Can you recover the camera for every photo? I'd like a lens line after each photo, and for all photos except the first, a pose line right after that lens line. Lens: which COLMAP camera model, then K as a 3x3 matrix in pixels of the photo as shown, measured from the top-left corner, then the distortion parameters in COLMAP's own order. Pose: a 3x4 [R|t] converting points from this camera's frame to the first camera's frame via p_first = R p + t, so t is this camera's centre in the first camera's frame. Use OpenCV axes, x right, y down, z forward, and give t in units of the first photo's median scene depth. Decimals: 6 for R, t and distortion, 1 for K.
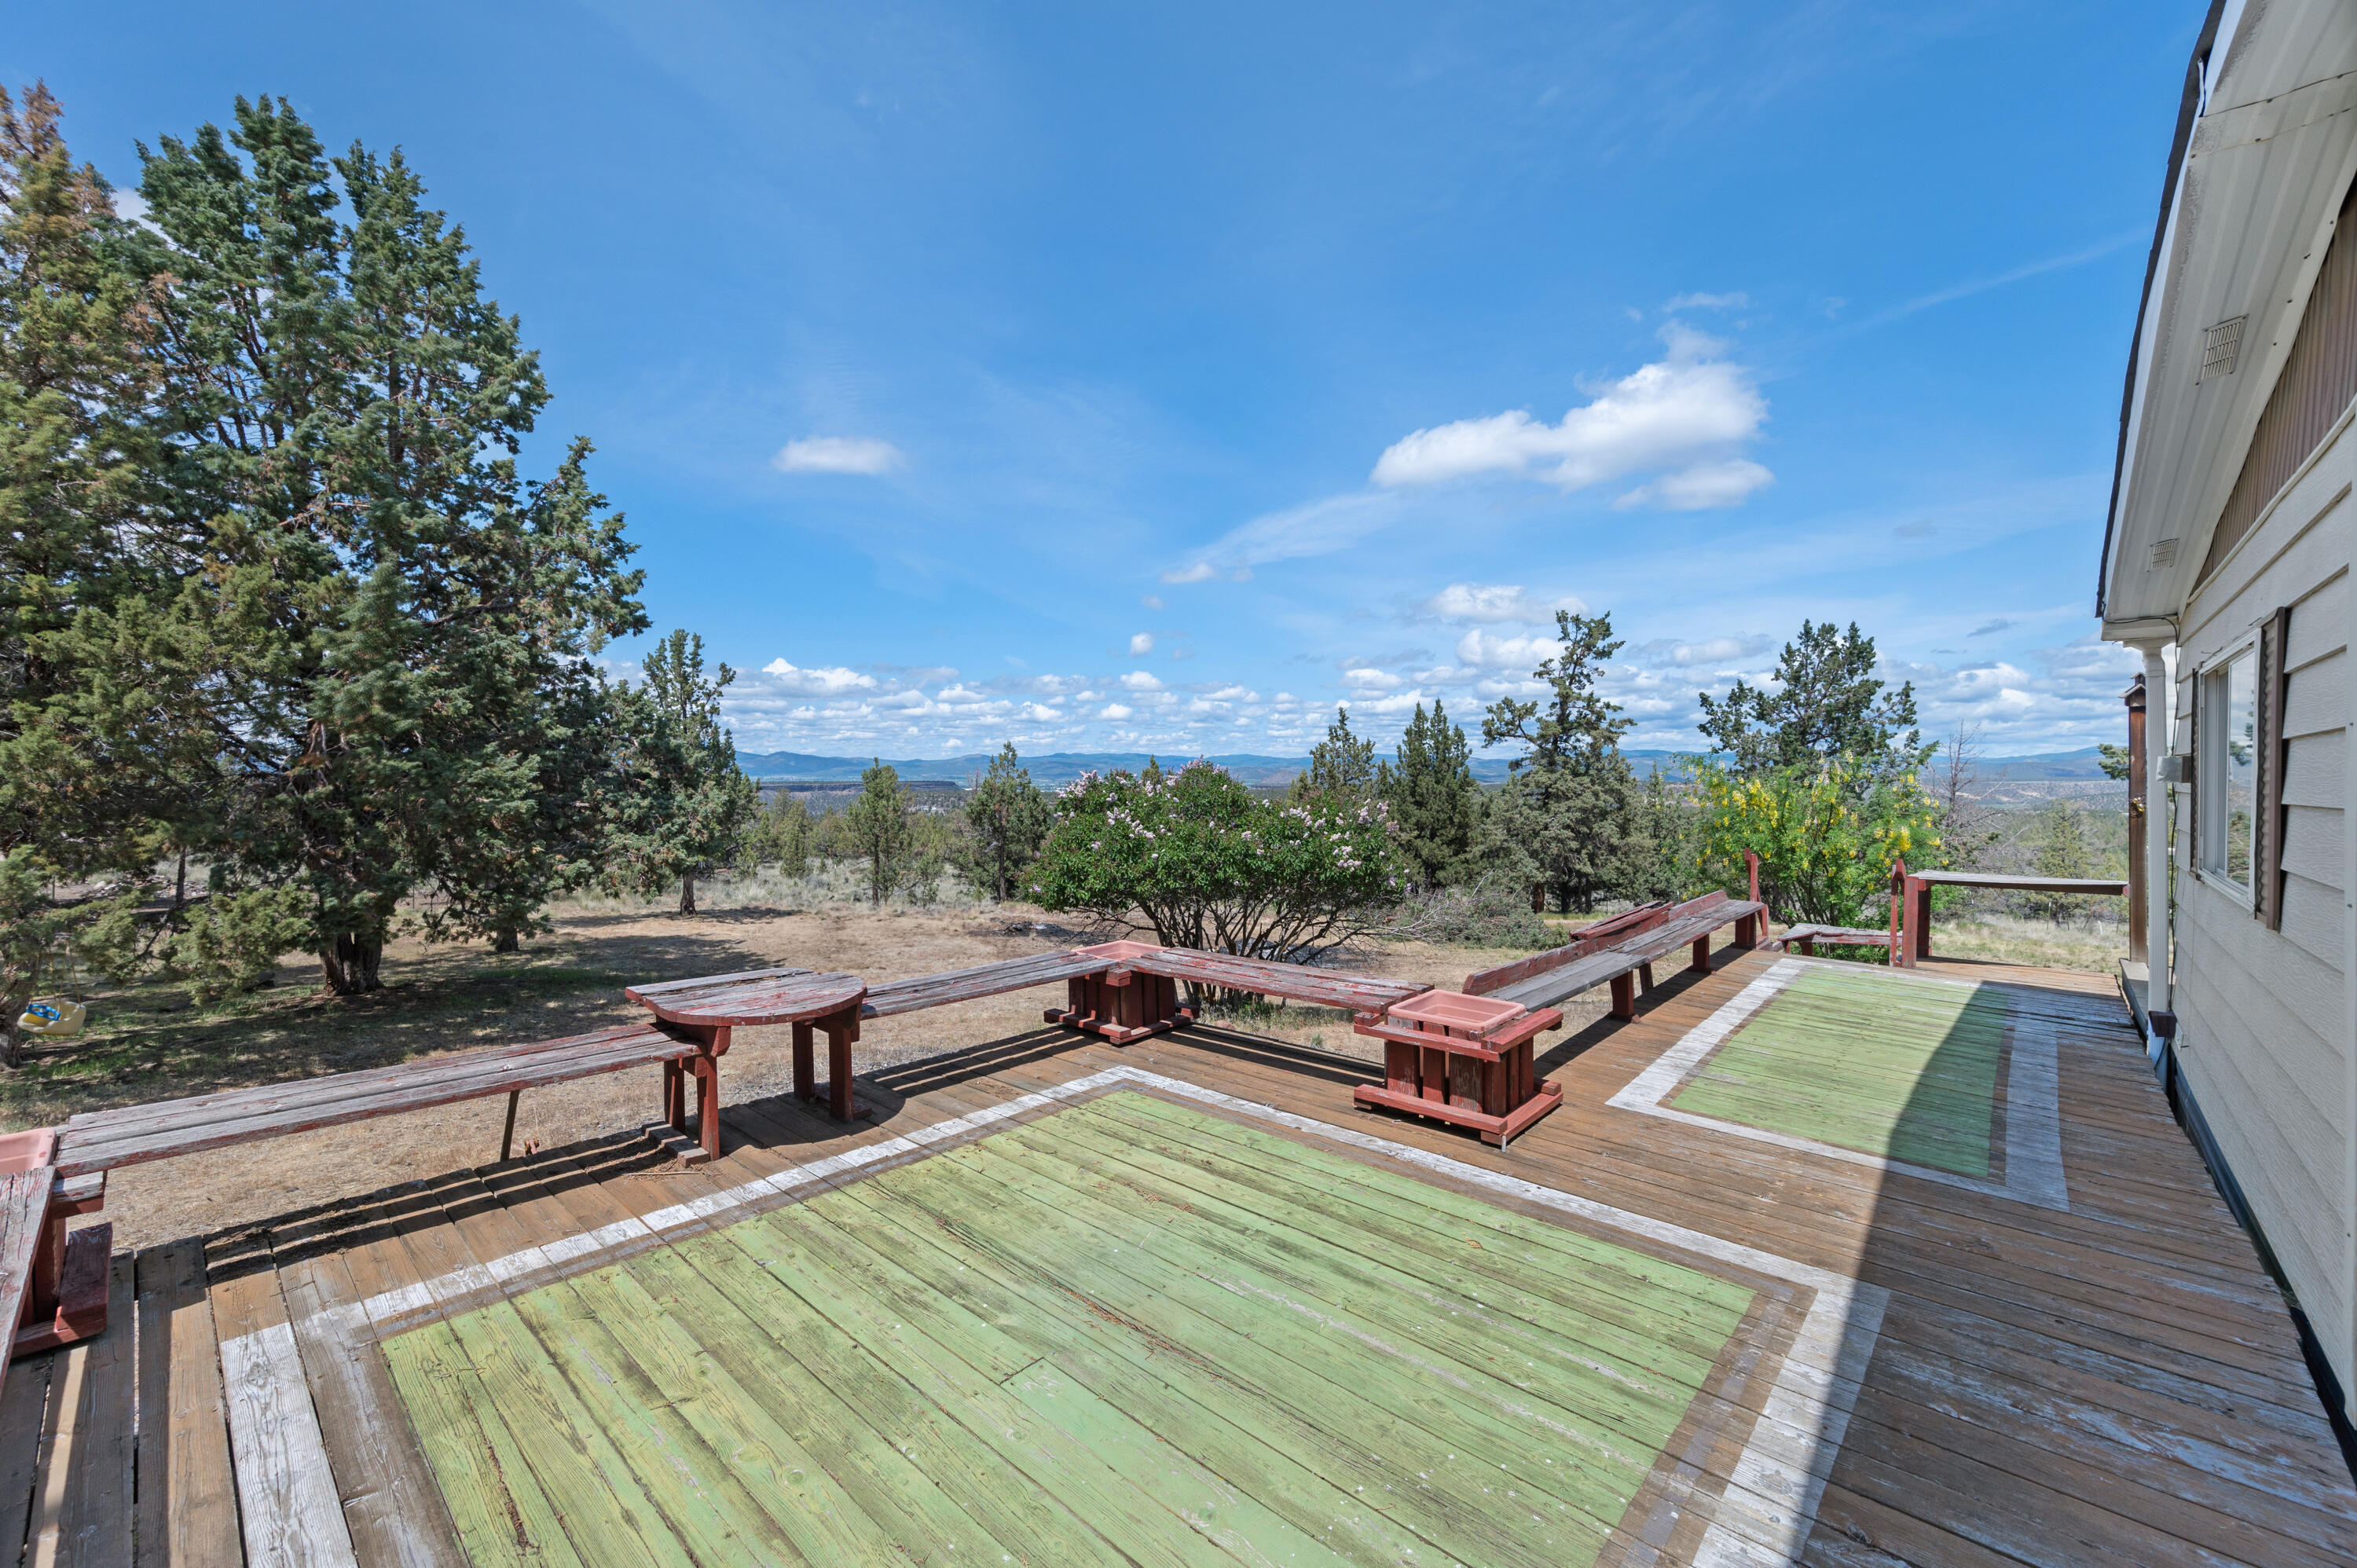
lens RADIAL K [[946.0, 0, 1166.6], [0, 946.0, 807.5], [0, 0, 1]] dist [-0.002148, -0.000082]
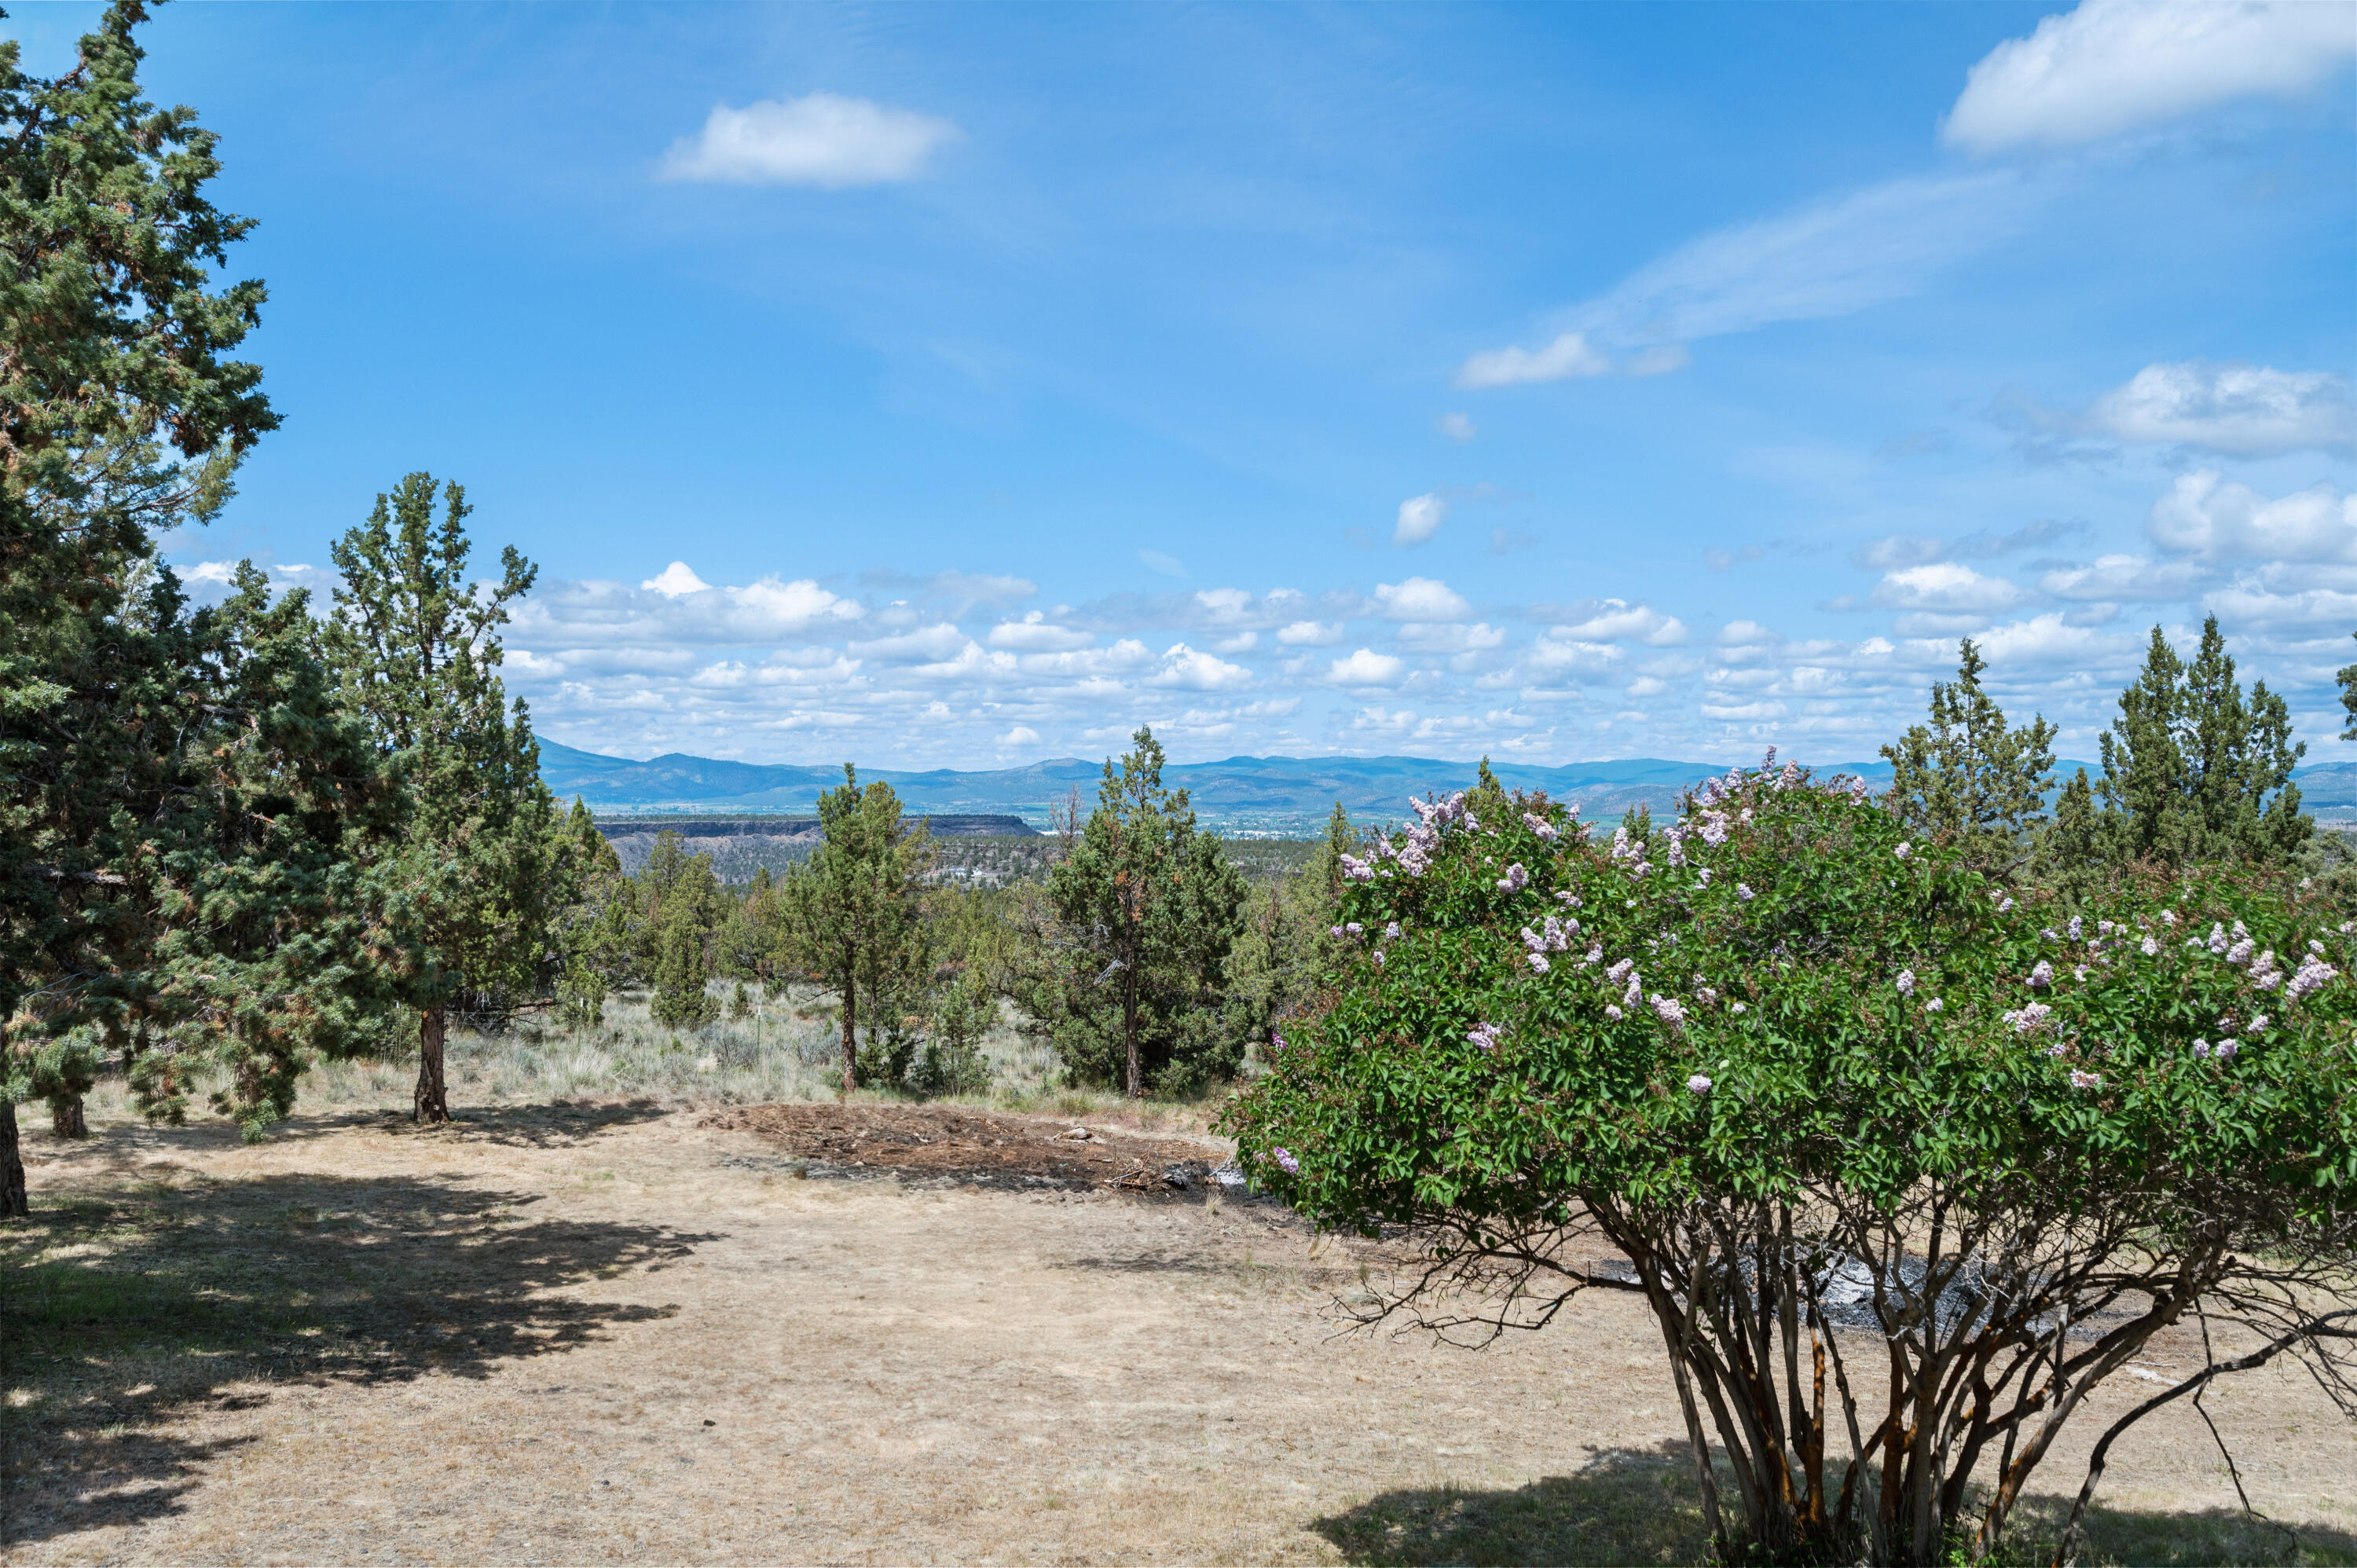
lens RADIAL K [[2004.0, 0, 1182.1], [0, 2004.0, 795.4], [0, 0, 1]] dist [-0.047786, 0.000021]
pose [[0.990199, 0.001575, -0.139654, -0.027981], [-0.006895, 0.999268, -0.037620, -0.004812], [0.139493, 0.038215, 0.989485, 0.113811]]
